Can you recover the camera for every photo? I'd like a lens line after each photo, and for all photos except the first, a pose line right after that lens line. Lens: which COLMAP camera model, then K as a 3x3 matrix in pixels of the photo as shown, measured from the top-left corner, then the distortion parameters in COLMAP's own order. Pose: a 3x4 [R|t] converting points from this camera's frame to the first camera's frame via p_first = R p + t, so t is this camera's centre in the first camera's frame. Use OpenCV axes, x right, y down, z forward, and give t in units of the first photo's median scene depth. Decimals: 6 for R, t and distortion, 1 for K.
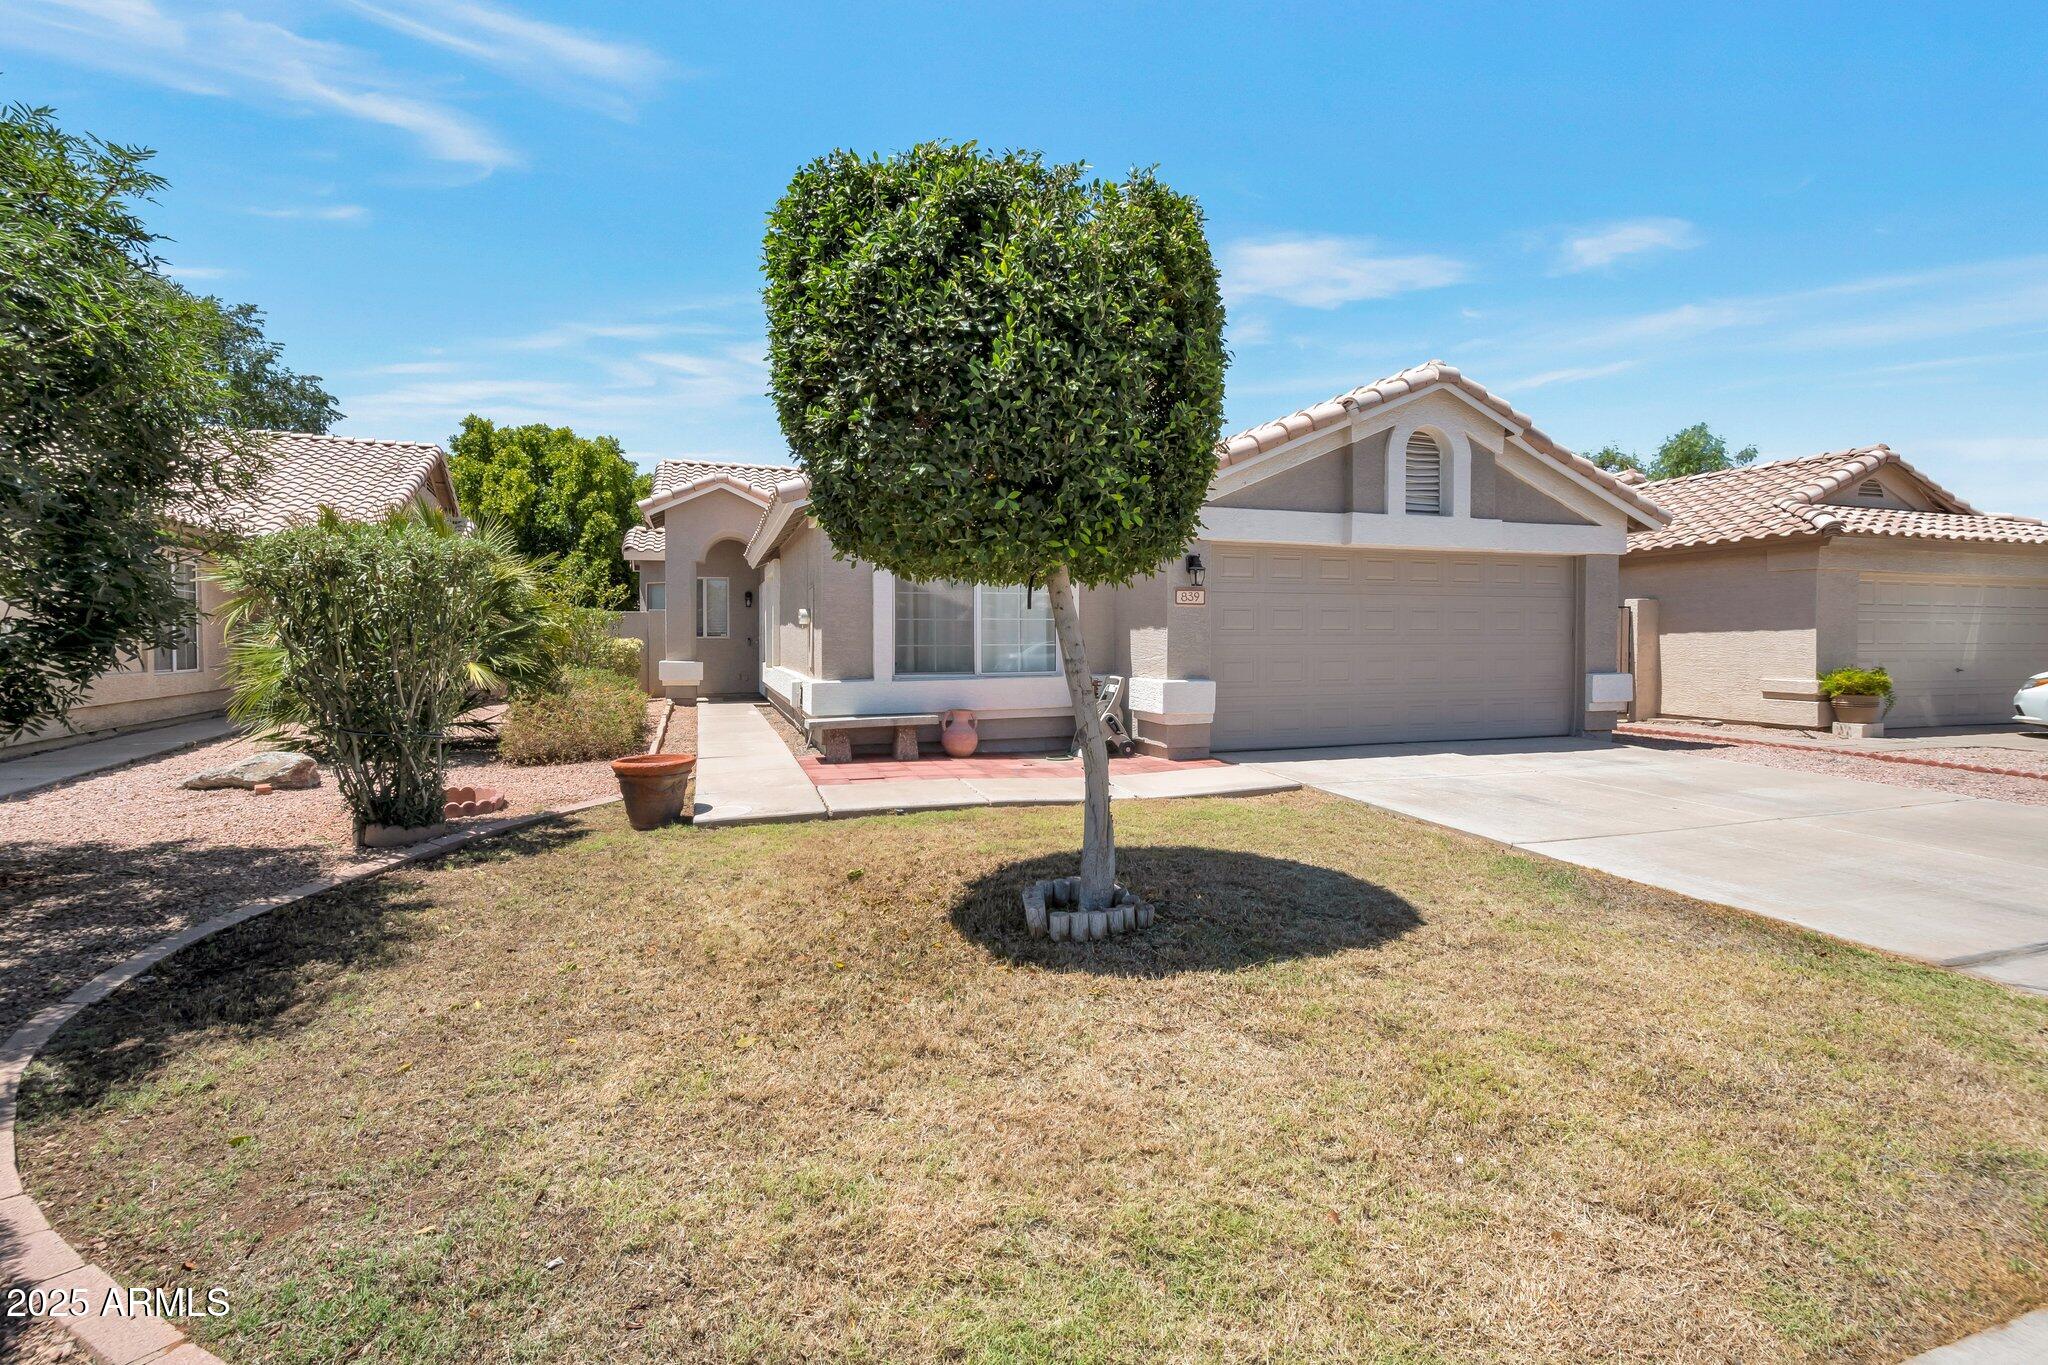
lens RADIAL K [[926.1, 0, 1027.1], [0, 926.1, 650.7], [0, 0, 1]] dist [0.001959, -0.000271]
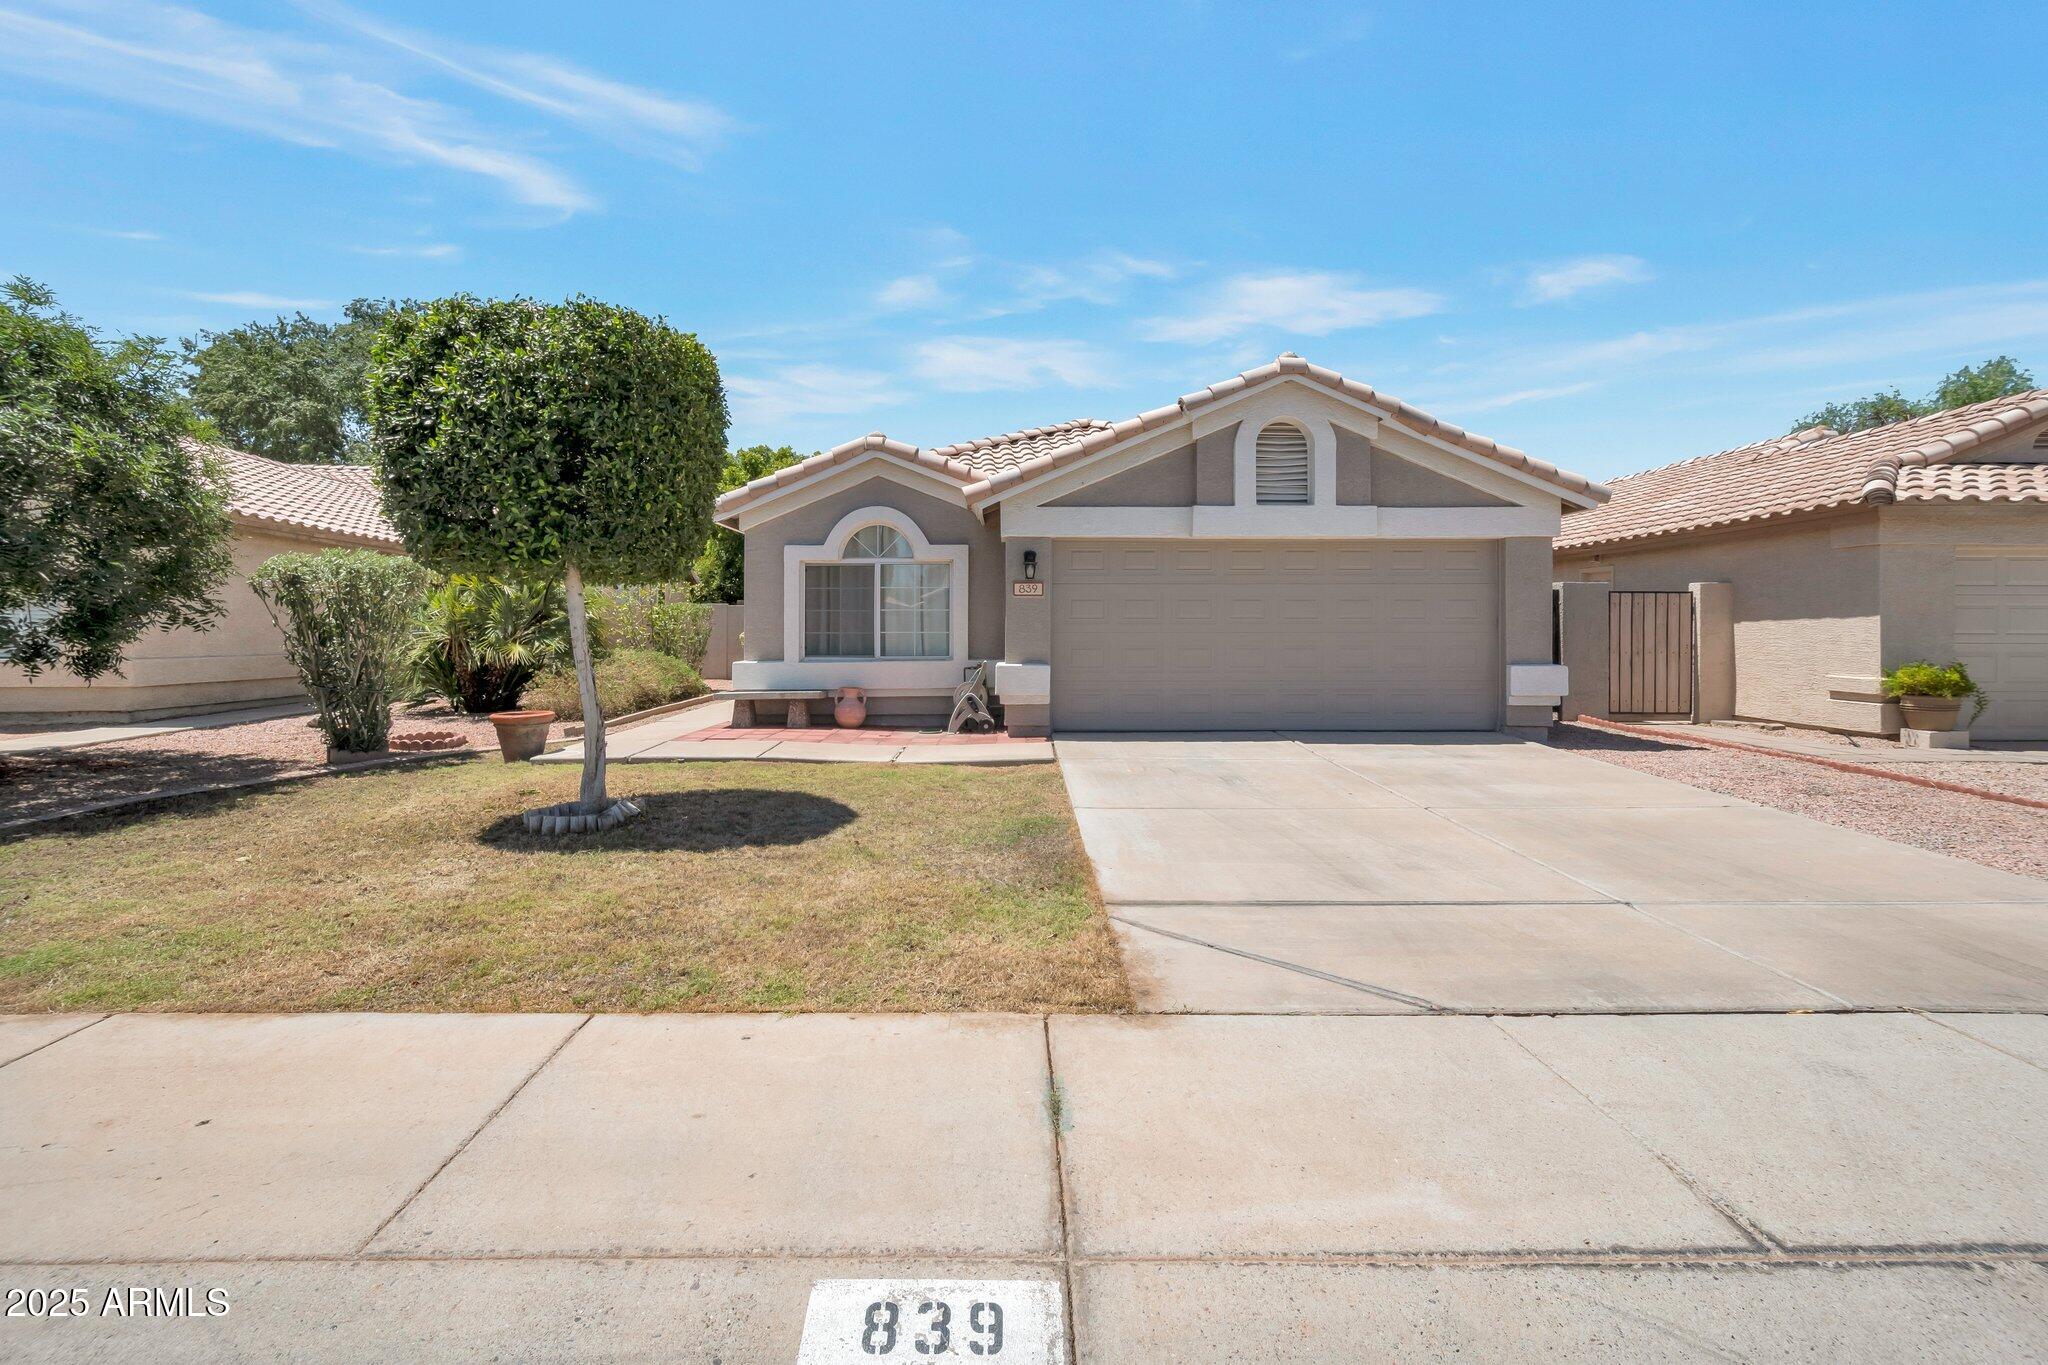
lens RADIAL K [[946.0, 0, 1025.3], [0, 946.0, 626.1], [0, 0, 1]] dist [0.003116, 0.000145]
pose [[0.949313, -0.000363, -0.314331, 0.481210], [-0.005248, 0.999842, -0.017003, 0.005081], [0.314287, 0.017791, 0.949161, -0.065151]]
